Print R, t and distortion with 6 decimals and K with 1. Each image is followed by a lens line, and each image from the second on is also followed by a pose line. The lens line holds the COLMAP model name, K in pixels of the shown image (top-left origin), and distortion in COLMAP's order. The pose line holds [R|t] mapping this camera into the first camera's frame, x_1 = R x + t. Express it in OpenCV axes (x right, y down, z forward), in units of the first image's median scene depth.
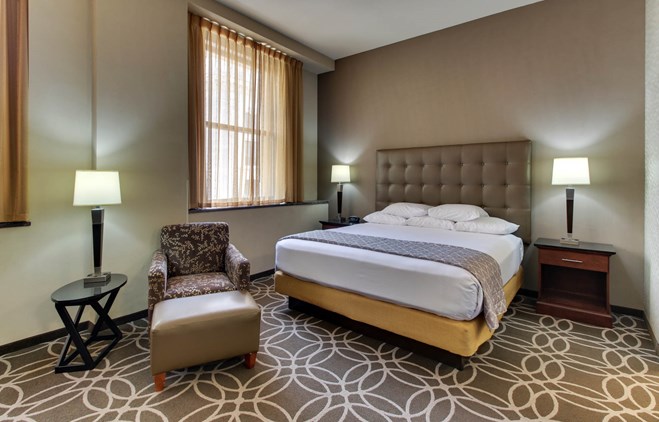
lens RADIAL K [[312.9, 0, 325.4], [0, 312.9, 192.0], [0, 0, 1]] dist [0.004277, 0.002317]
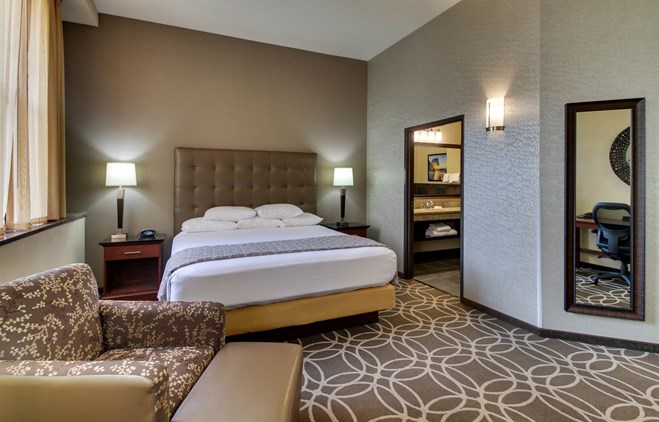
lens RADIAL K [[312.9, 0, 313.9], [0, 312.9, 195.3], [0, 0, 1]] dist [0.004277, 0.002317]
pose [[0.484985, -0.035581, 0.873798, -0.557780], [0.032077, 0.999223, 0.022885, -0.016319], [-0.873934, 0.016930, 0.485750, 0.363777]]
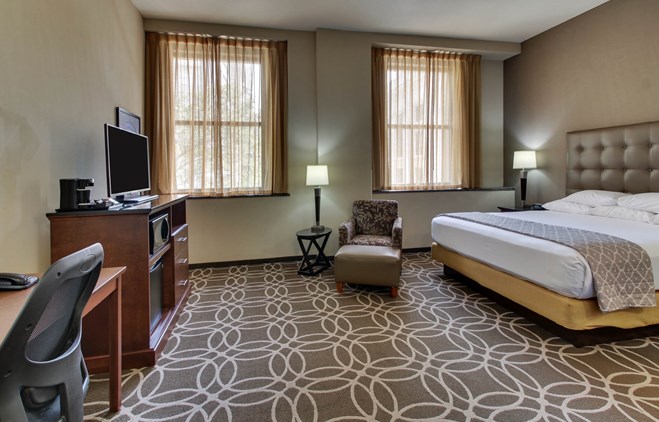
lens RADIAL K [[312.9, 0, 320.9], [0, 312.9, 176.0], [0, 0, 1]] dist [0.004277, 0.002317]
pose [[0.771204, -0.003386, -0.636579, 0.265670], [-0.003799, 0.999944, -0.009922, 0.005764], [0.636577, 0.010070, 0.771148, -0.215240]]
